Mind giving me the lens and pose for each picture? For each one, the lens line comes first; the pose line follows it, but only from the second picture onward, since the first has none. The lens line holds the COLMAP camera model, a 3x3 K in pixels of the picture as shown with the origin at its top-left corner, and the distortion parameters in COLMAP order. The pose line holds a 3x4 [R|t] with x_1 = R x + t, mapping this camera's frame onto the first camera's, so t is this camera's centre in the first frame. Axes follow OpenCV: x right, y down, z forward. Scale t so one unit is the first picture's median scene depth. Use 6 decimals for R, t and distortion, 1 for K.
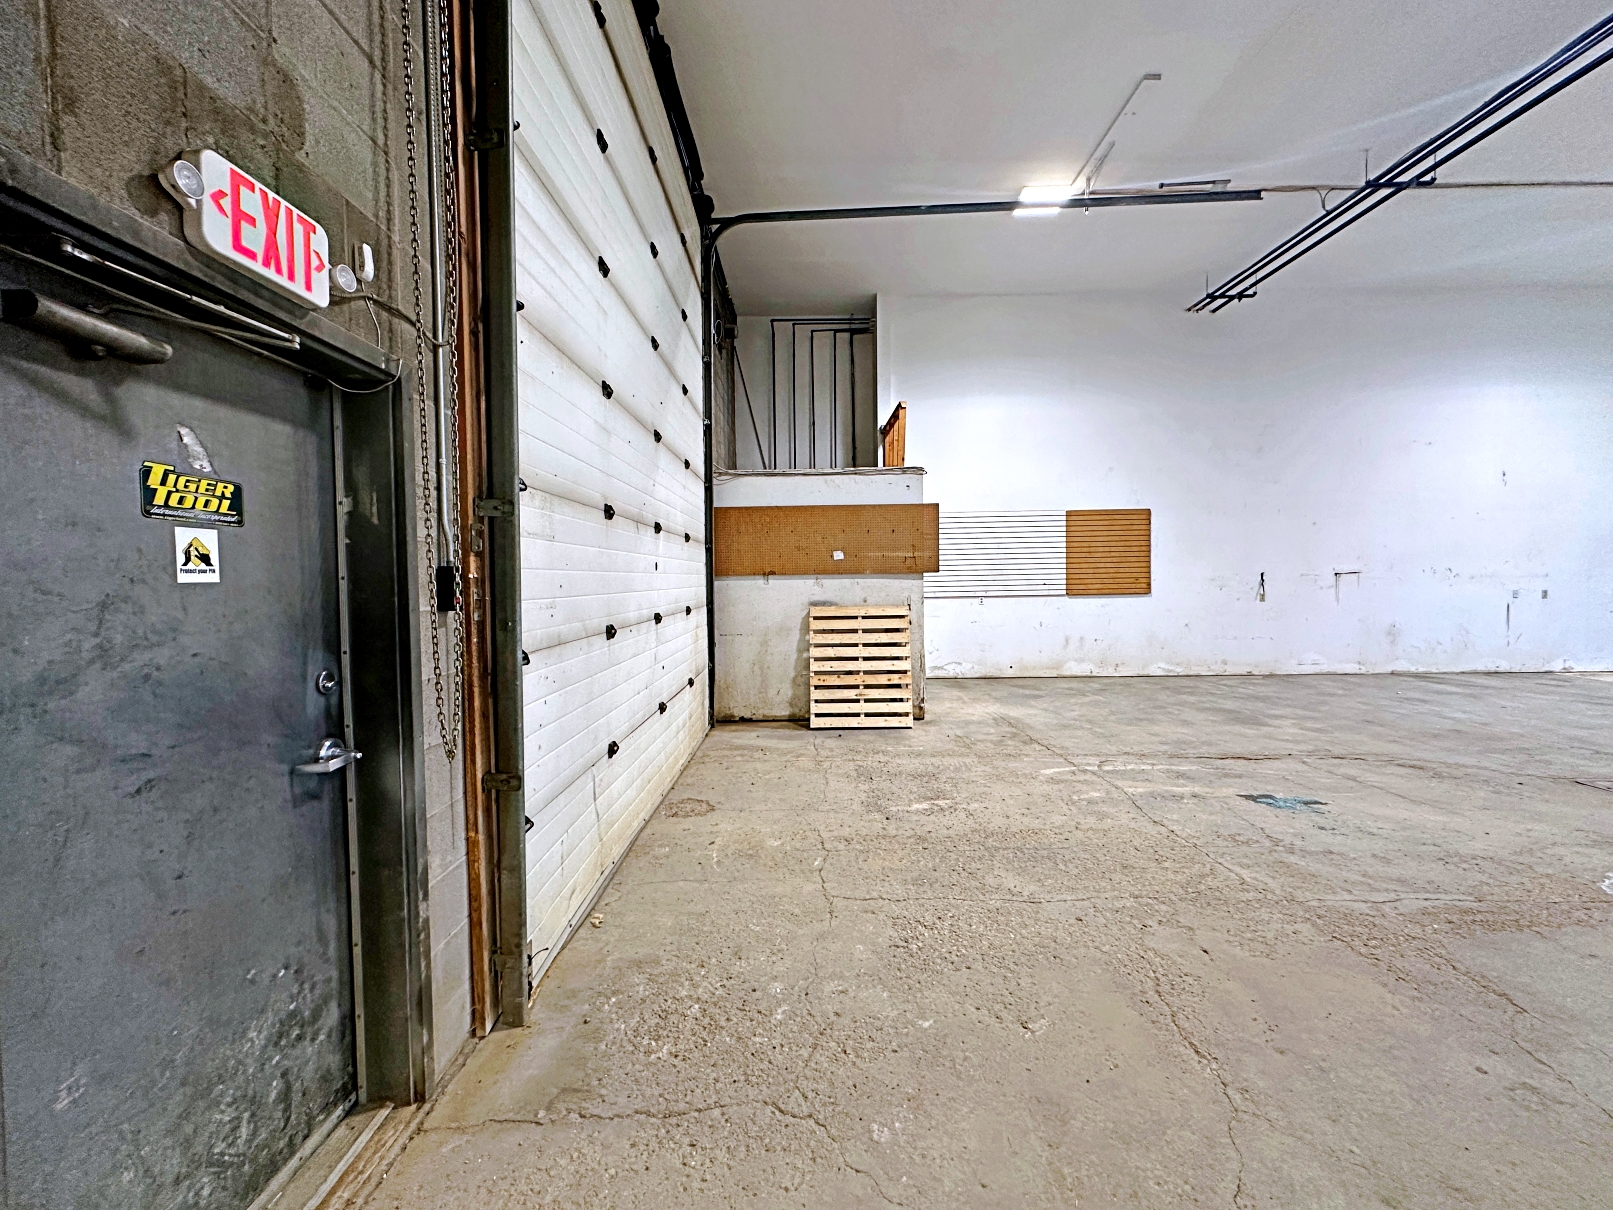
lens RADIAL K [[642.2, 0, 806.8], [0, 642.2, 603.3], [0, 0, 1]] dist [-0.003628, 0.000915]
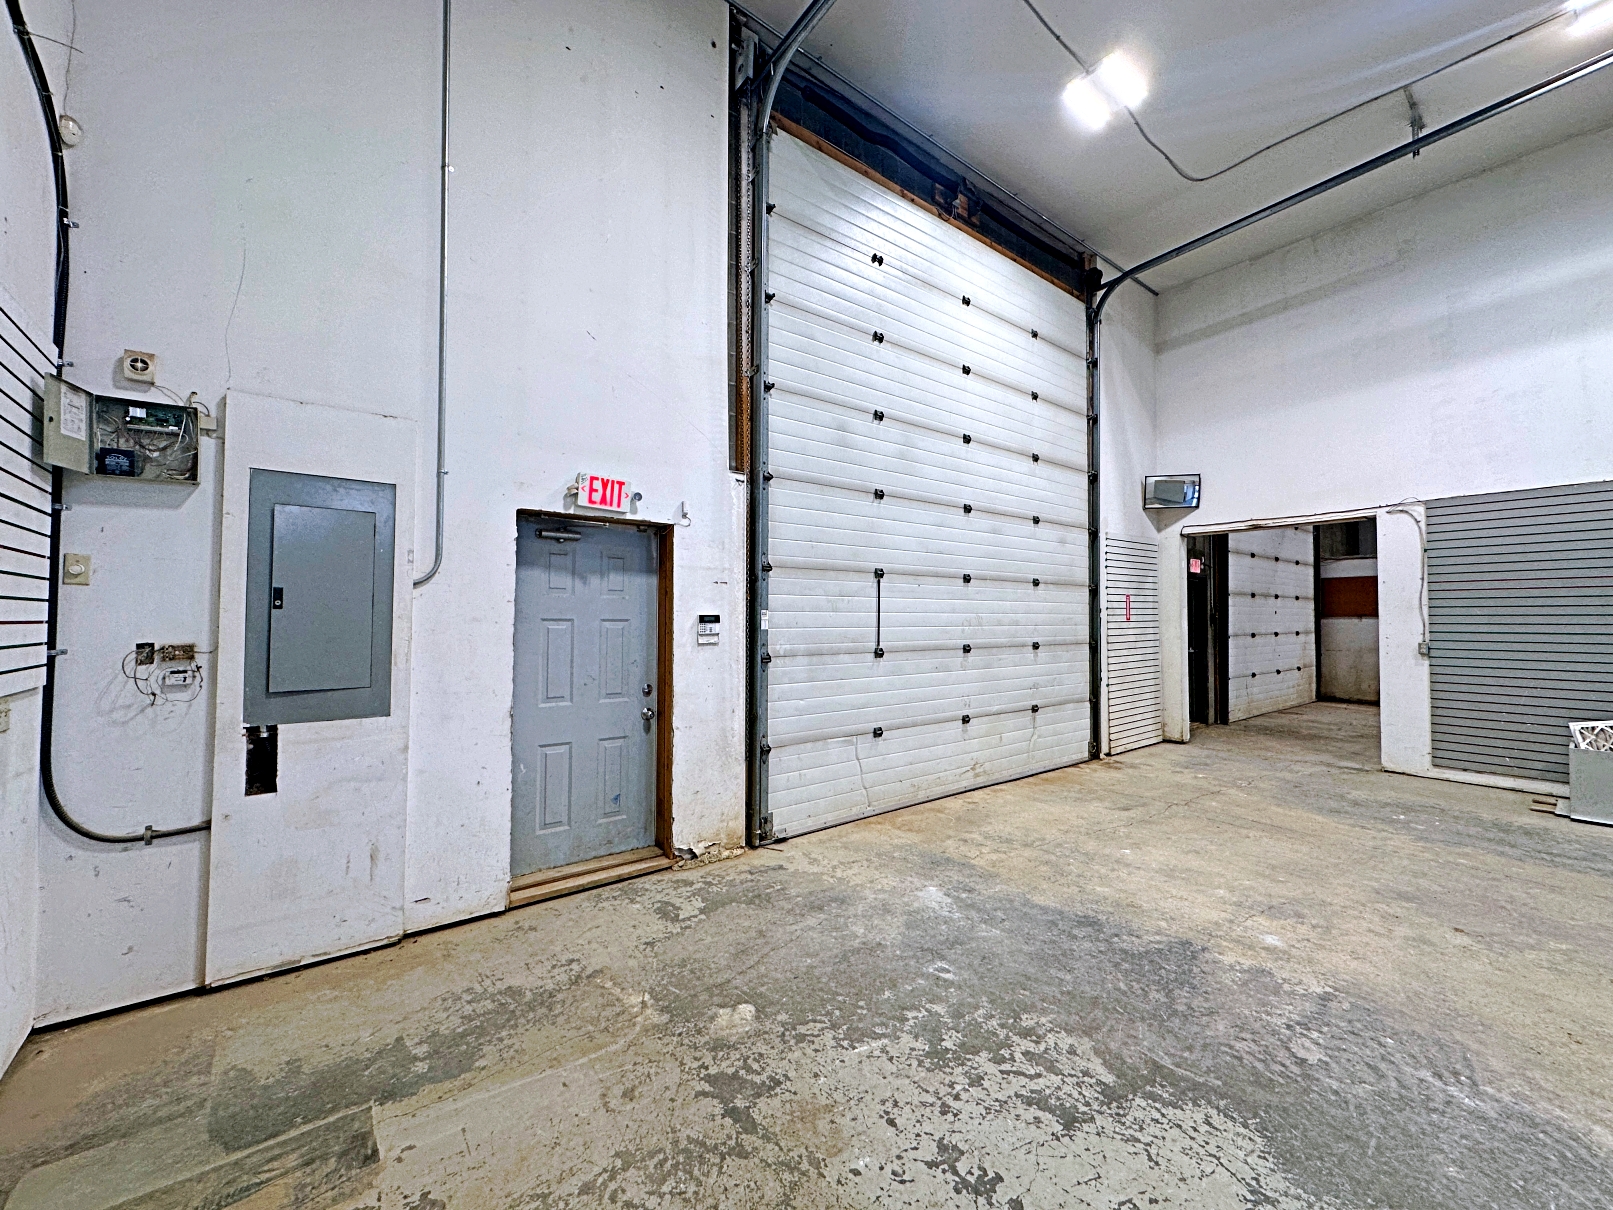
lens RADIAL K [[642.2, 0, 807.5], [0, 642.2, 606.8], [0, 0, 1]] dist [-0.003628, 0.000915]
pose [[0.613913, 0.007737, -0.789336, 0.578693], [-0.045141, 0.998660, -0.025321, 0.060643], [0.788082, 0.051176, 0.613439, -1.844109]]
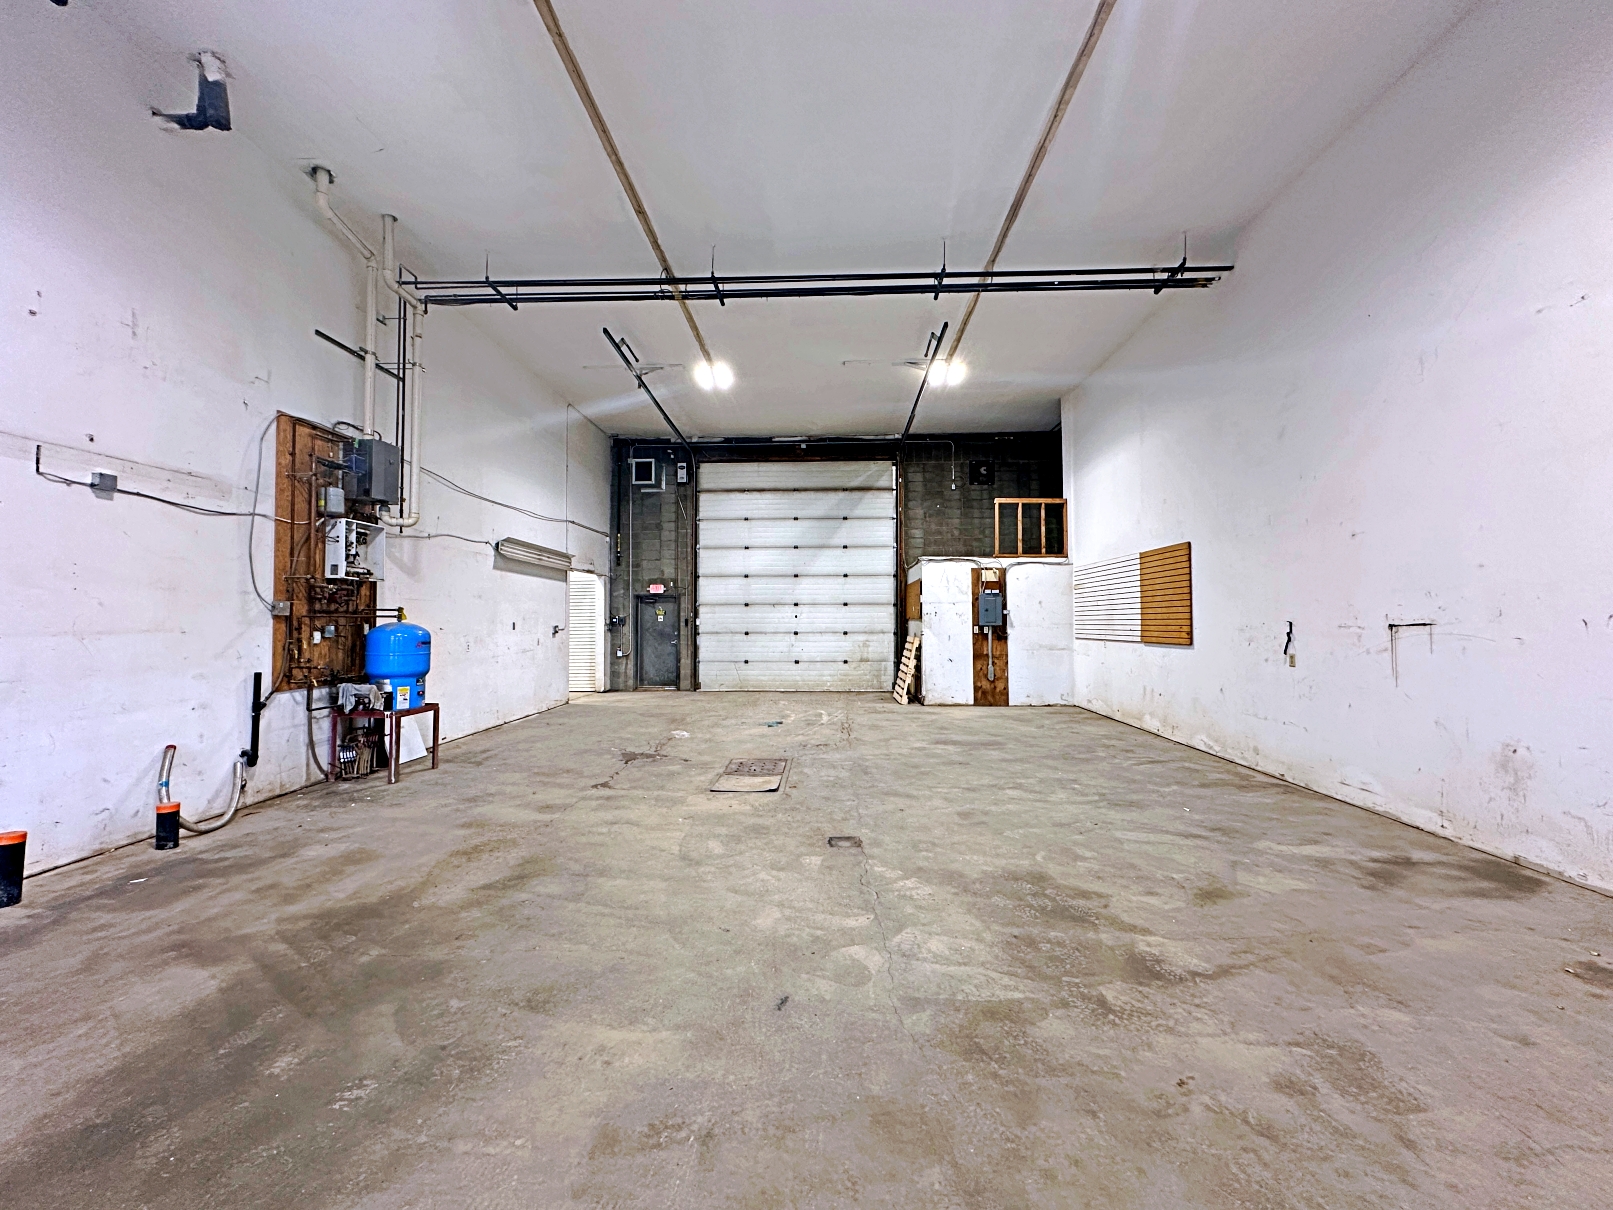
lens RADIAL K [[642.2, 0, 805.3], [0, 642.2, 602.8], [0, 0, 1]] dist [-0.003628, 0.000915]
pose [[-0.036390, -0.013273, -0.999250, 2.871778], [-0.036028, 0.999279, -0.011962, -0.087497], [0.998688, 0.035565, -0.036842, 1.136442]]
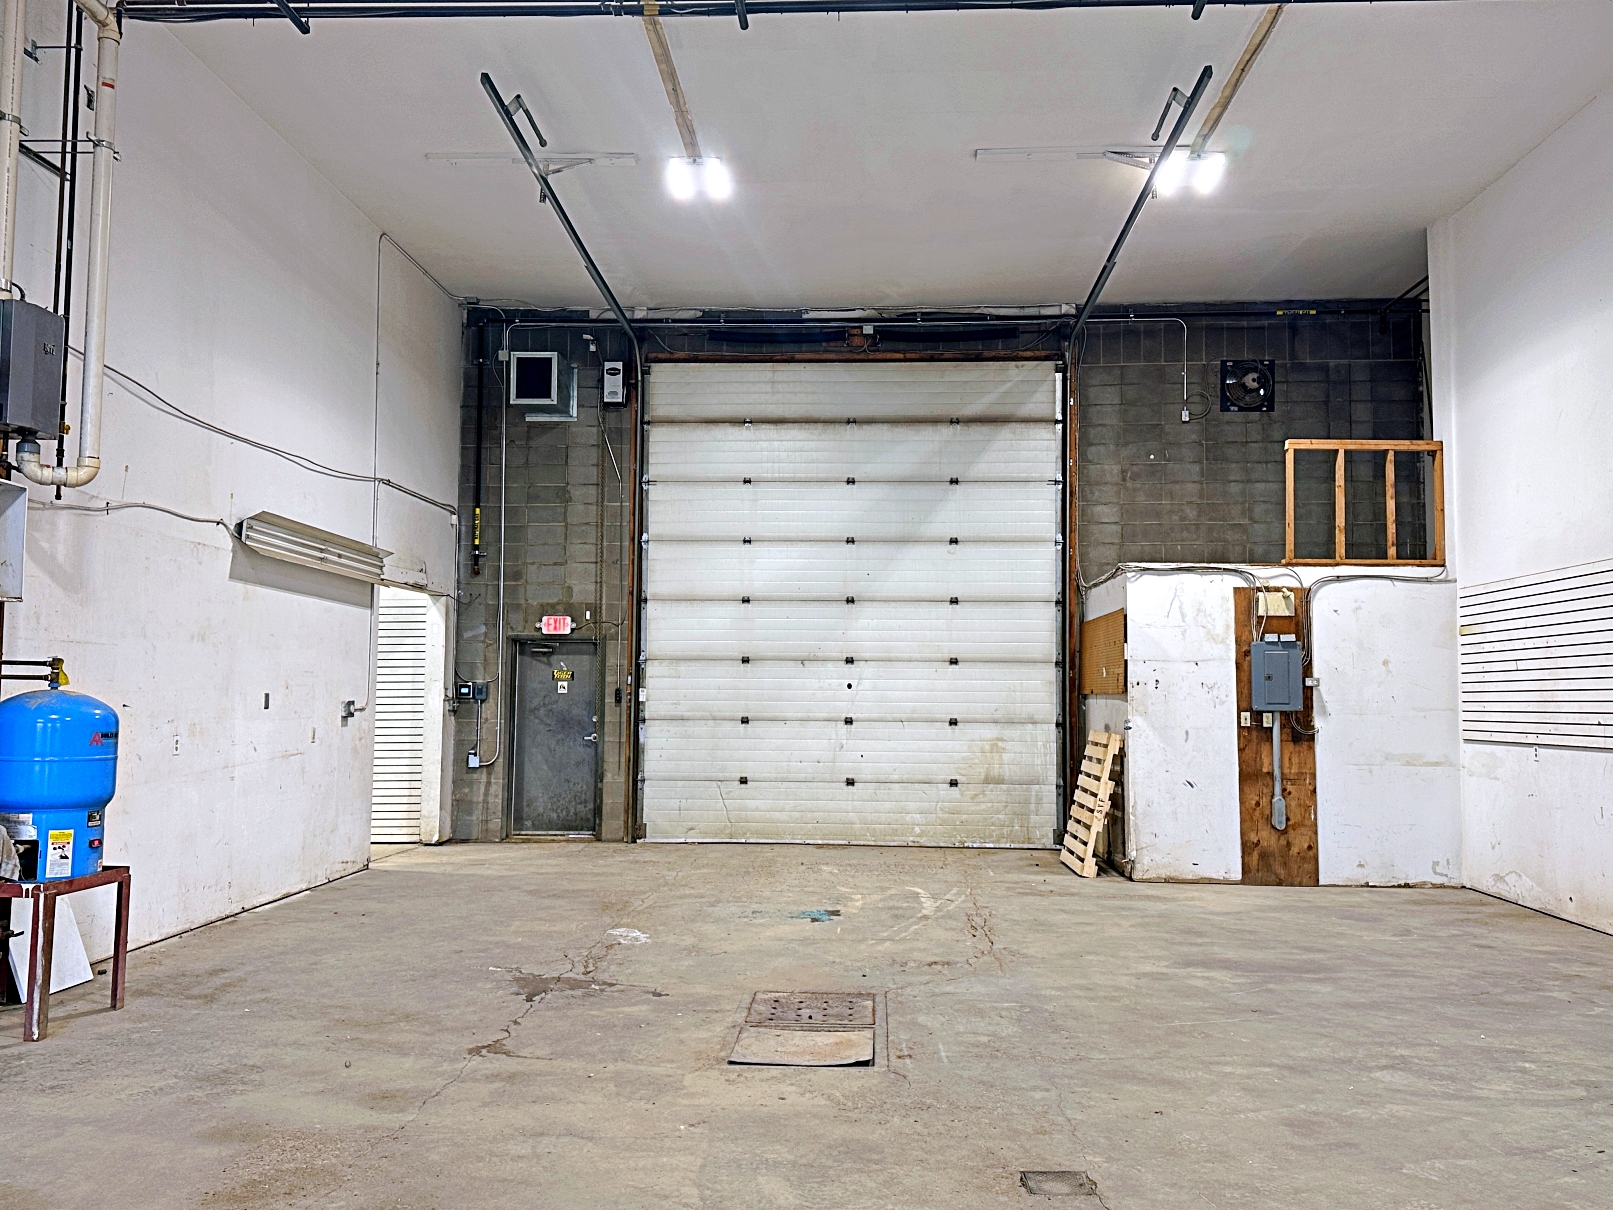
lens RADIAL K [[1341.2, 0, 809.0], [0, 1341.2, 606.8], [0, 0, 1]] dist [0.117405, -0.172783]
pose [[-0.043462, -0.051959, -0.997703, 2.858673], [-0.046609, 0.997665, -0.049926, -0.080377], [0.997967, 0.044332, -0.045783, 1.020073]]
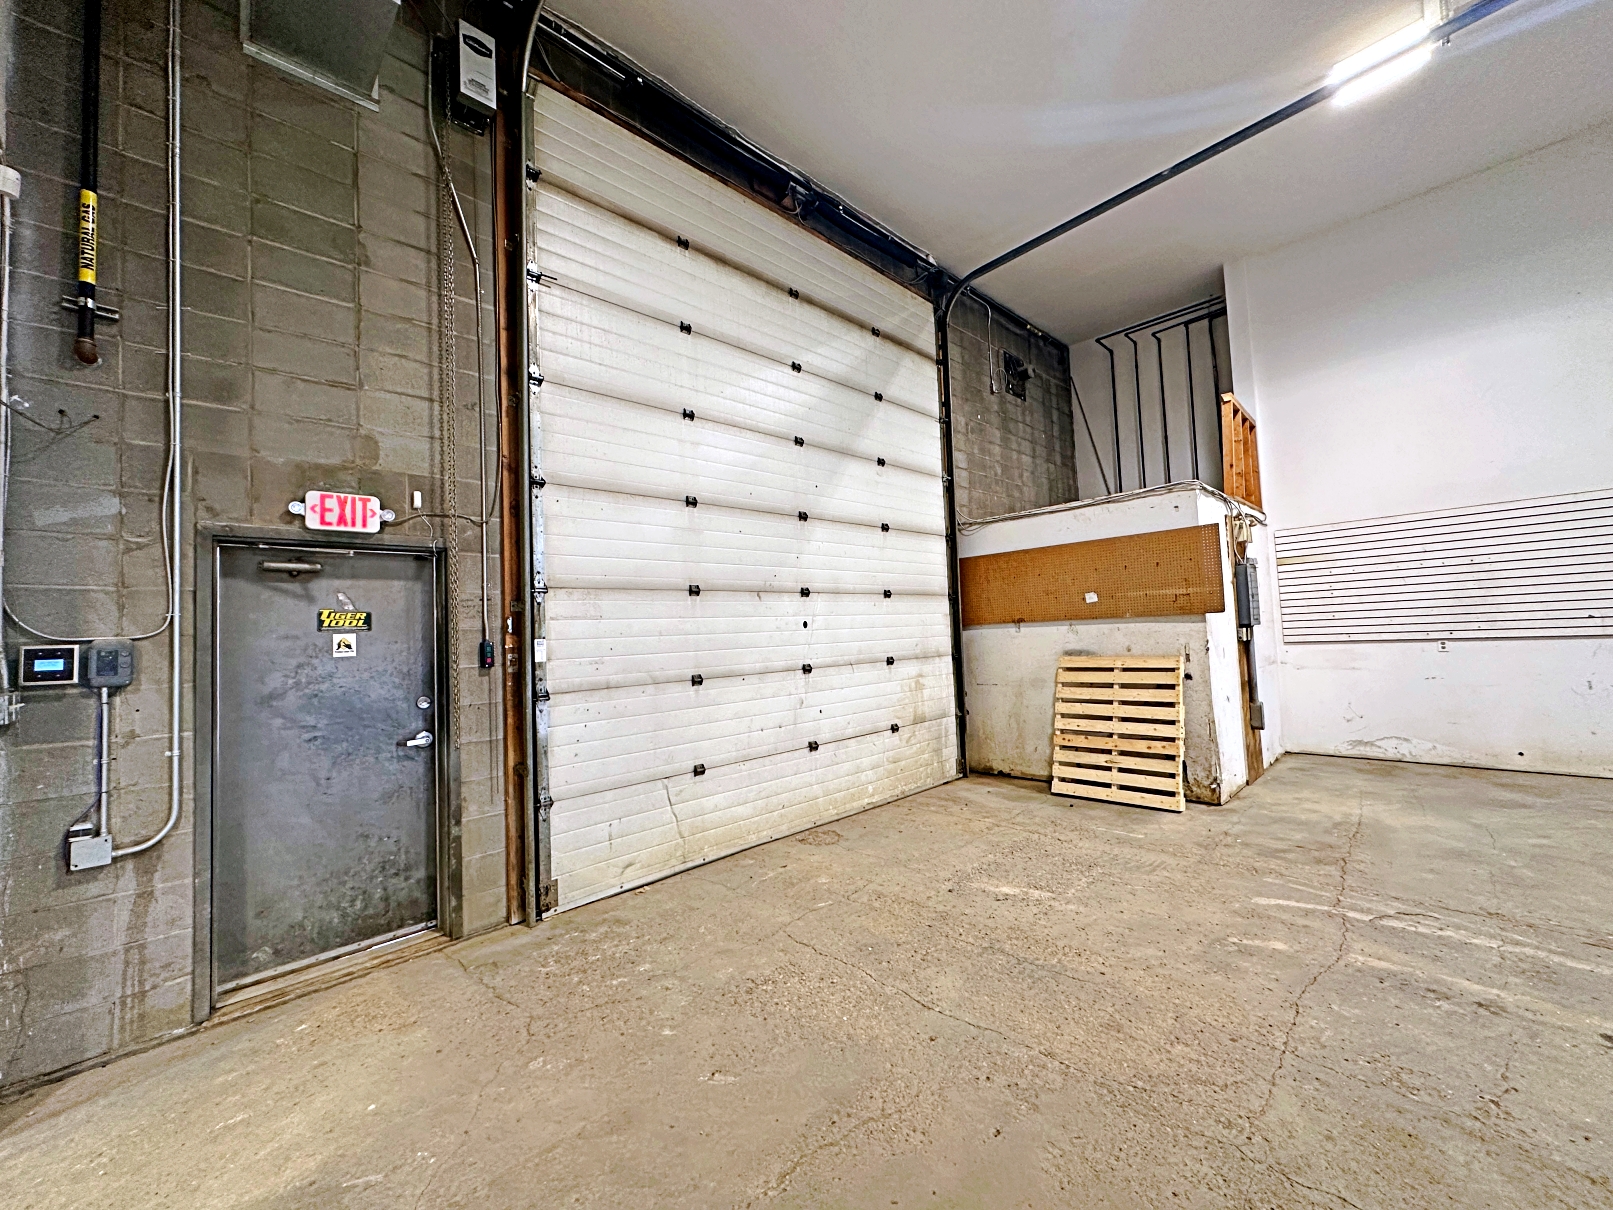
lens RADIAL K [[642.2, 0, 805.0], [0, 642.2, 604.0], [0, 0, 1]] dist [-0.003628, 0.000915]
pose [[0.699259, -0.053560, -0.712859, 0.600521], [0.008124, 0.997720, -0.066994, -0.016420], [0.714822, 0.041055, 0.698100, 0.167533]]
